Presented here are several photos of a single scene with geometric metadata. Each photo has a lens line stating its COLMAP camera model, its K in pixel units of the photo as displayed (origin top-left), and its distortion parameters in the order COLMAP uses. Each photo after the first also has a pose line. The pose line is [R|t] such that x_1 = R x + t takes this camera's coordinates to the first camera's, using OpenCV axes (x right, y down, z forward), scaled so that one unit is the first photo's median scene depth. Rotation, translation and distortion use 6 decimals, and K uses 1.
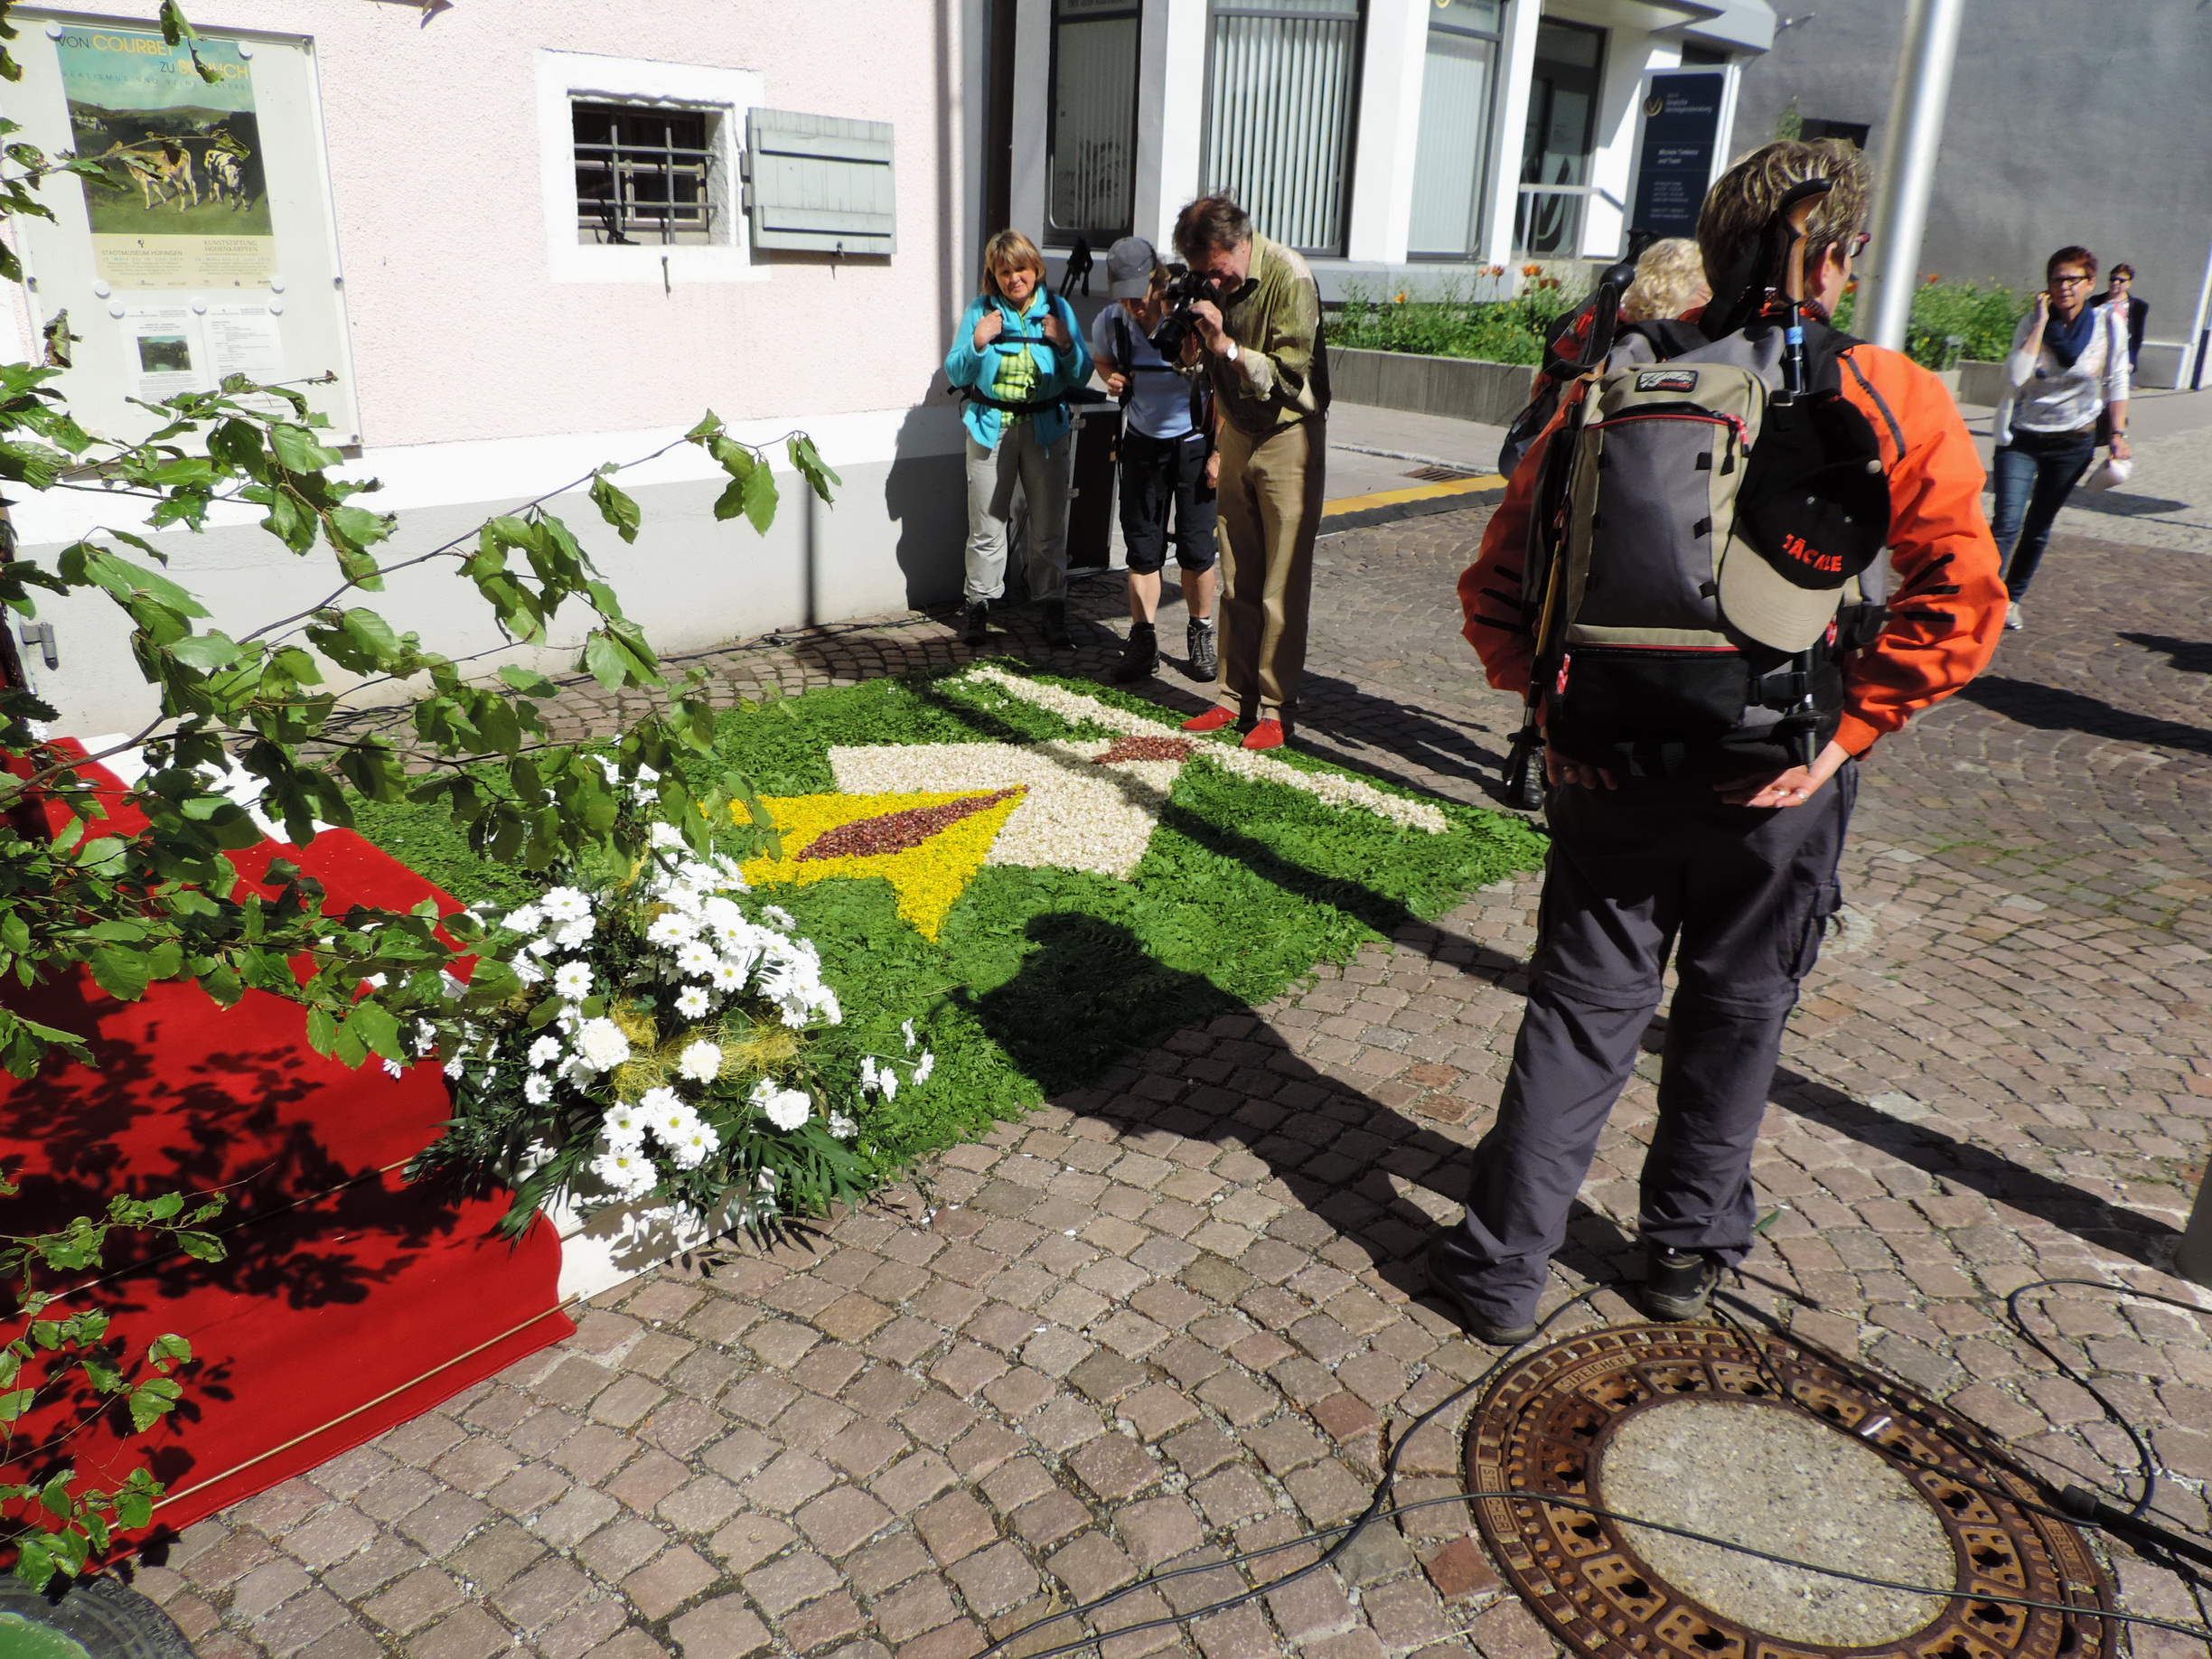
lens RADIAL K [[1570.2, 0, 1114.6], [0, 1570.2, 820.1], [0, 0, 1]] dist [-0.024776, 0.001779]
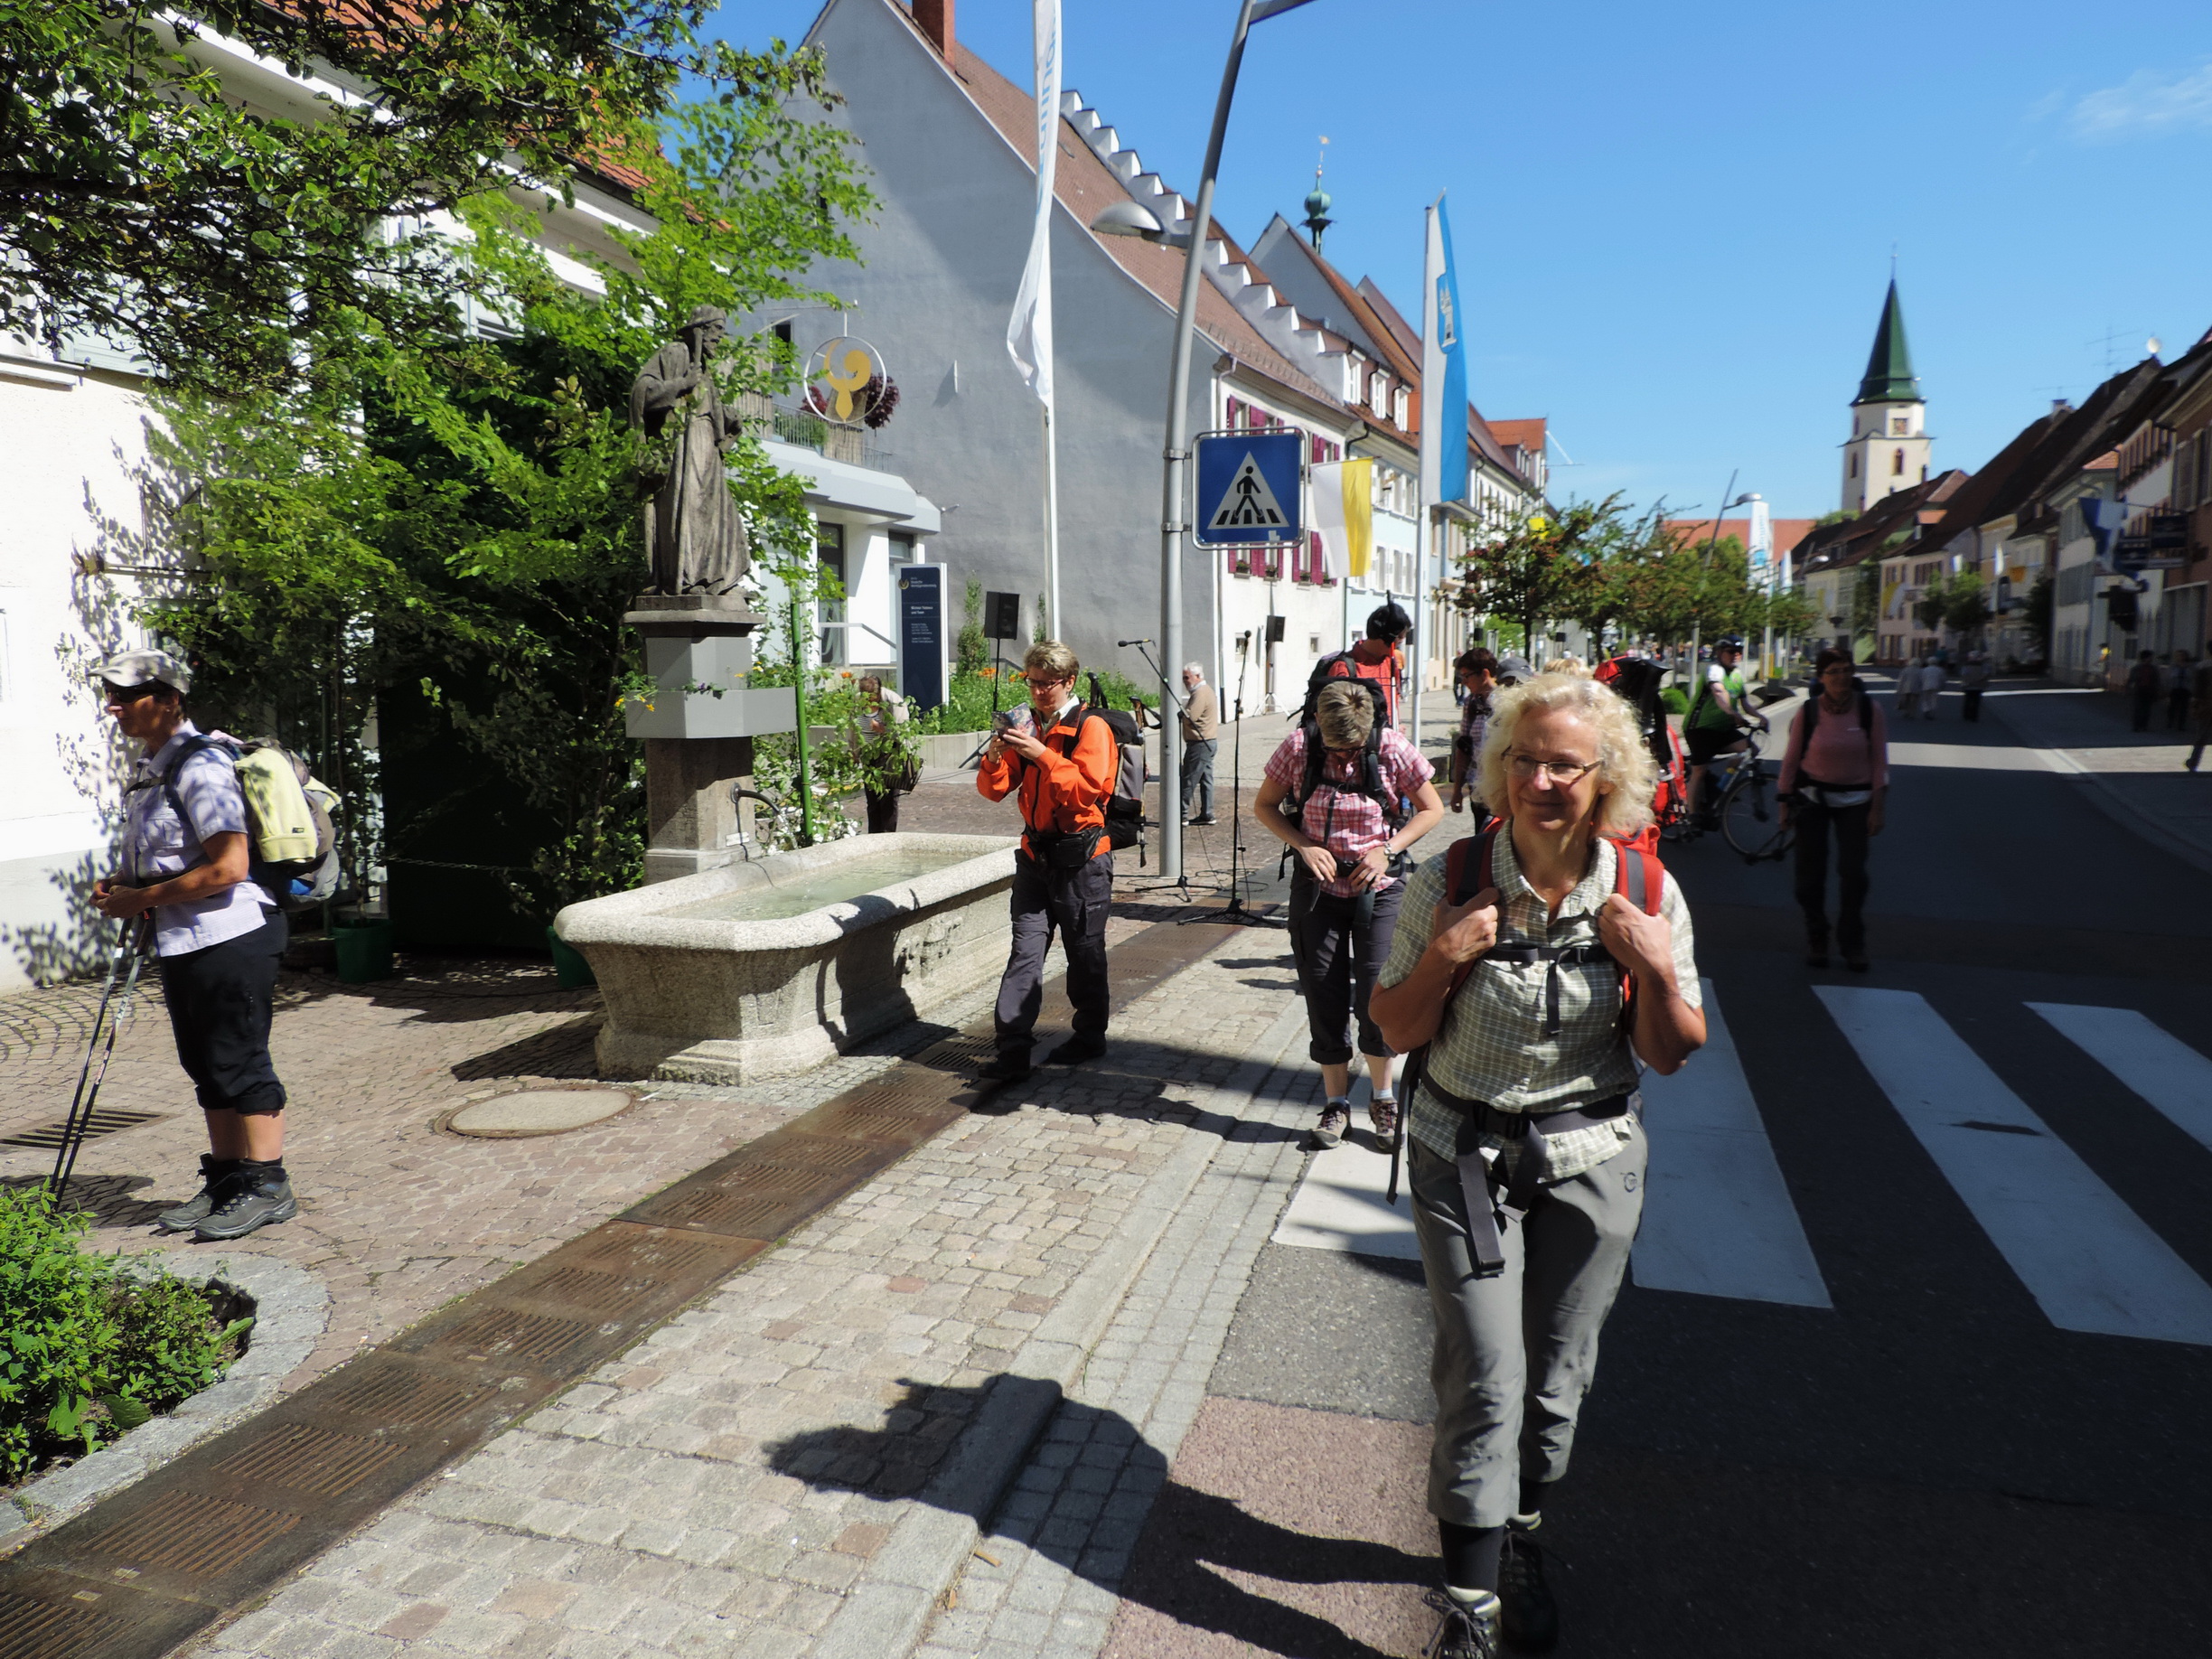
lens RADIAL K [[1570.2, 0, 1111.5], [0, 1570.2, 831.6], [0, 0, 1]] dist [-0.024776, 0.001779]
pose [[0.879875, -0.090881, 0.466434, -0.176788], [0.199043, 0.961774, -0.188078, 0.113952], [-0.431511, 0.258326, 0.864330, -0.333133]]
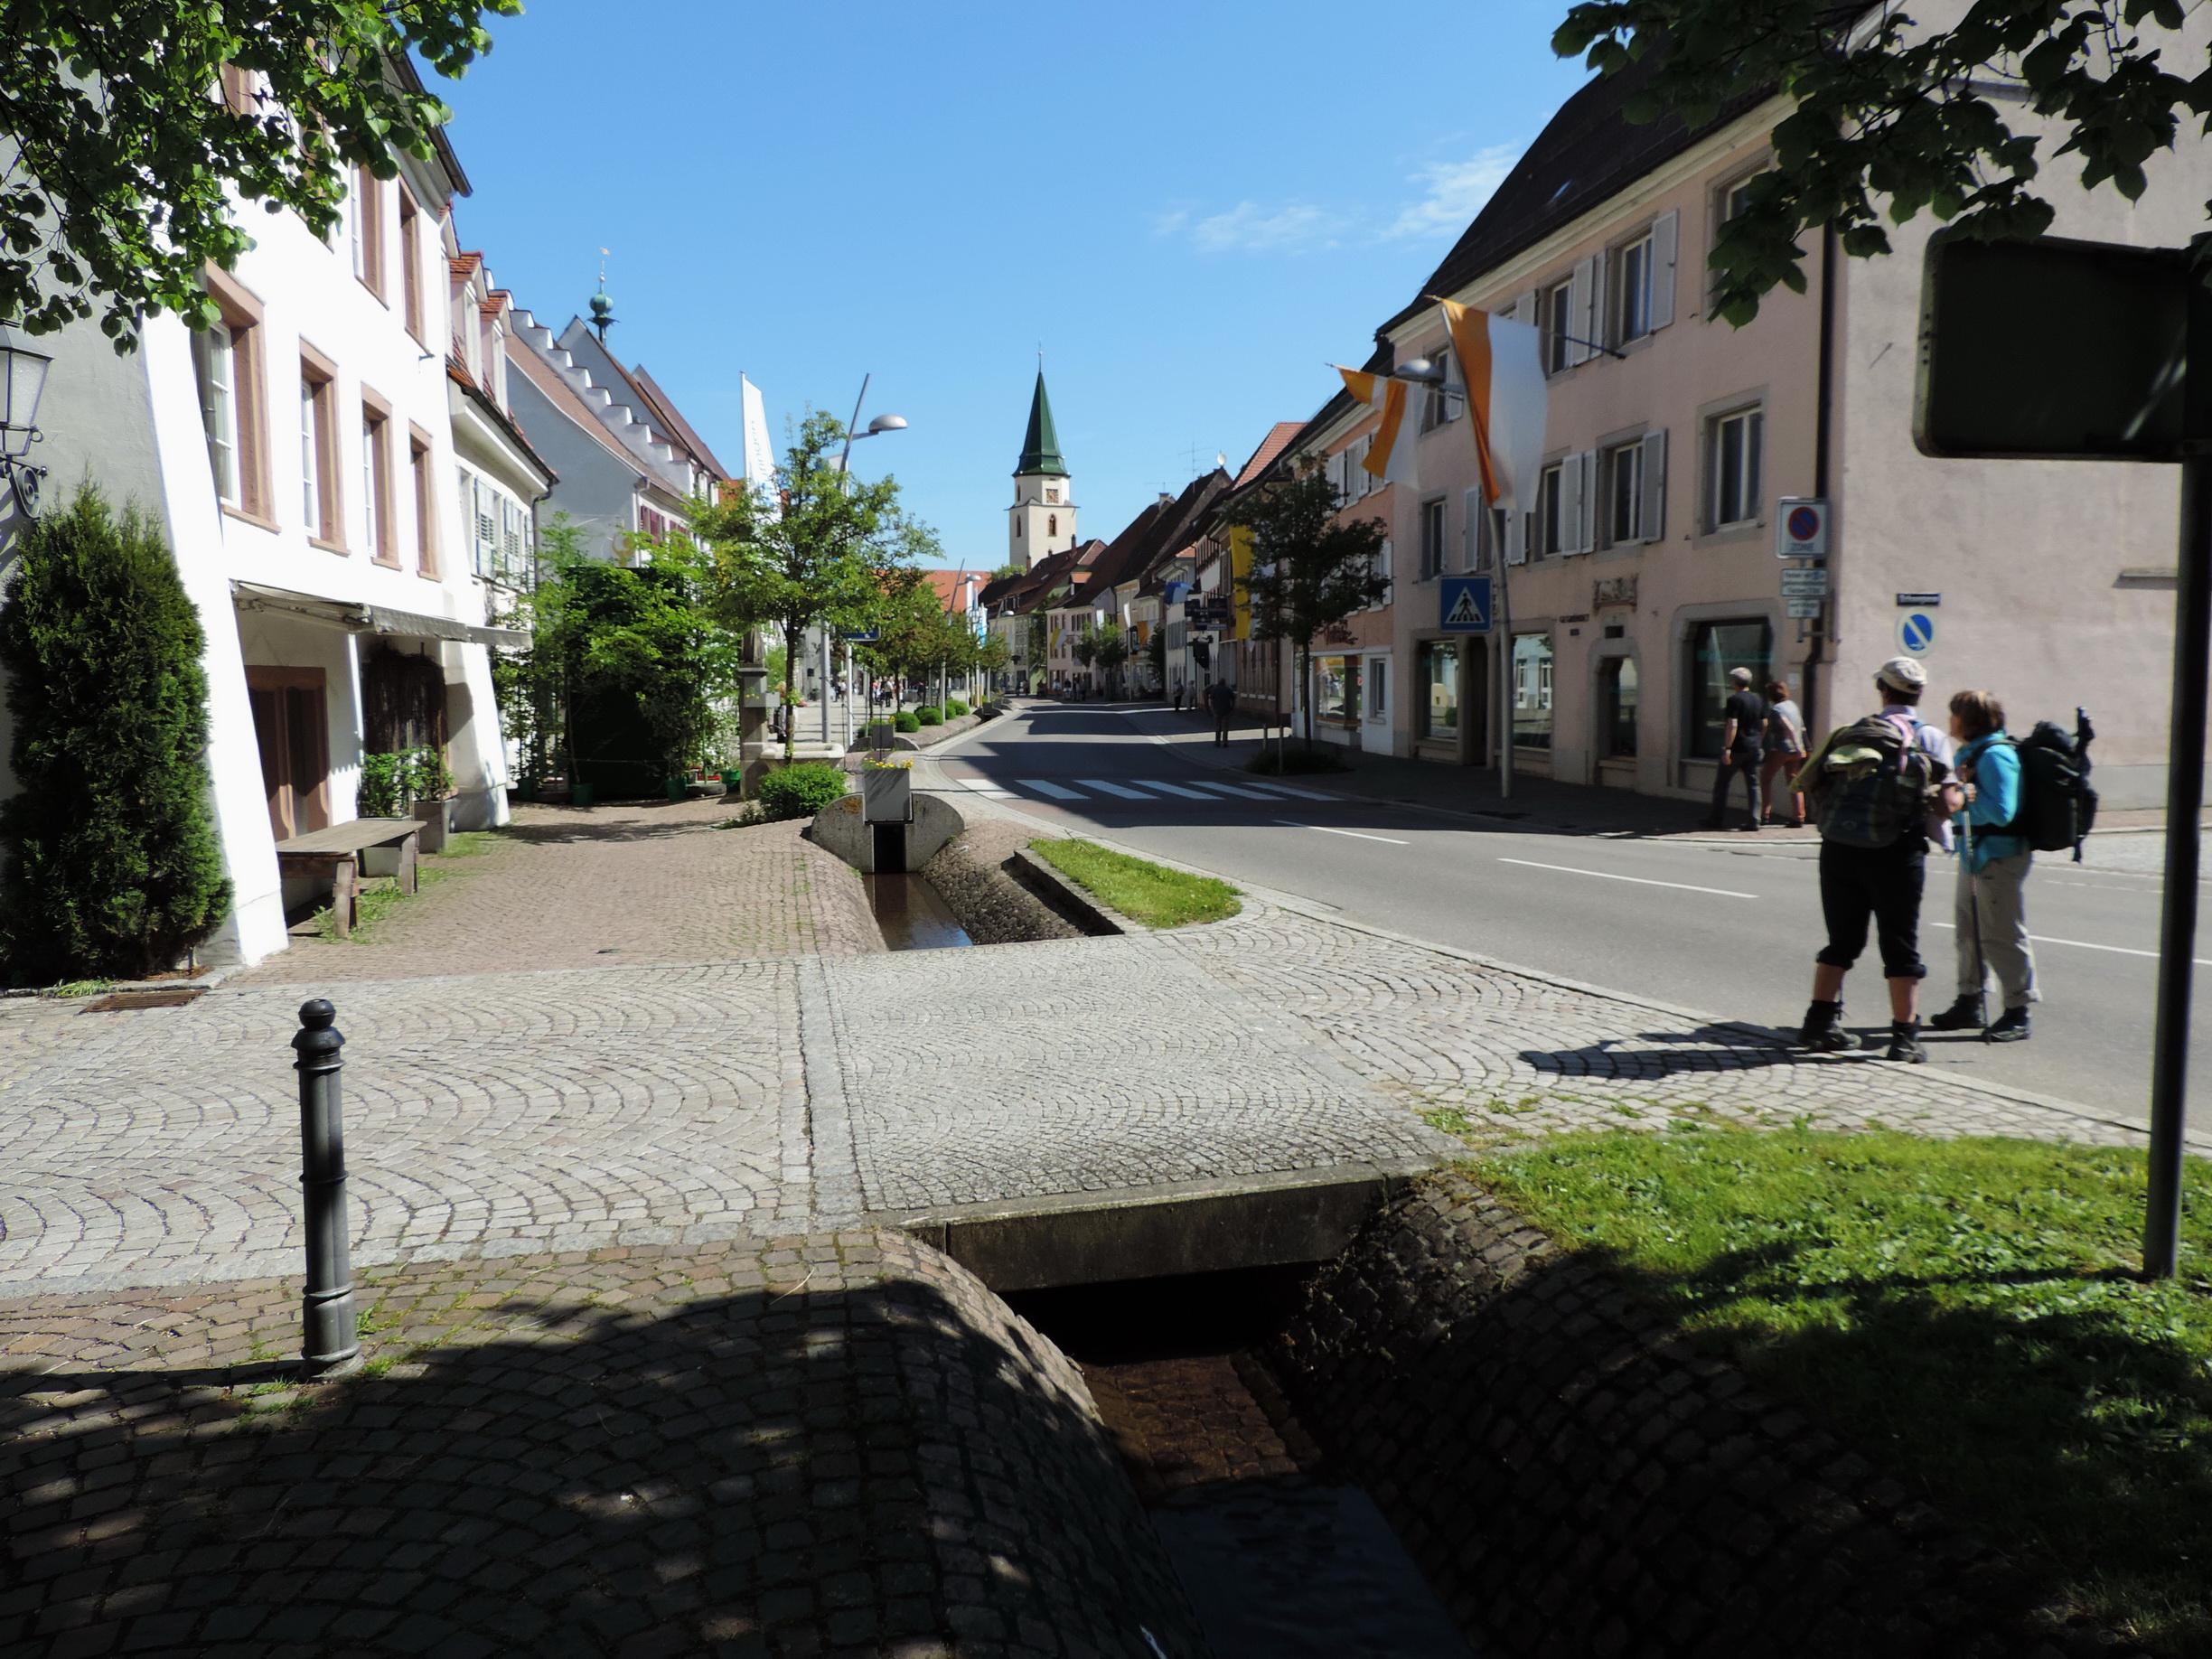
lens RADIAL K [[1570.2, 0, 1104.5], [0, 1570.2, 833.4], [0, 0, 1]] dist [-0.024776, 0.001779]
pose [[0.549569, -0.117207, 0.827186, -0.864066], [0.318787, 0.944615, -0.077952, 0.254637], [-0.772236, 0.306536, 0.556495, -0.762343]]
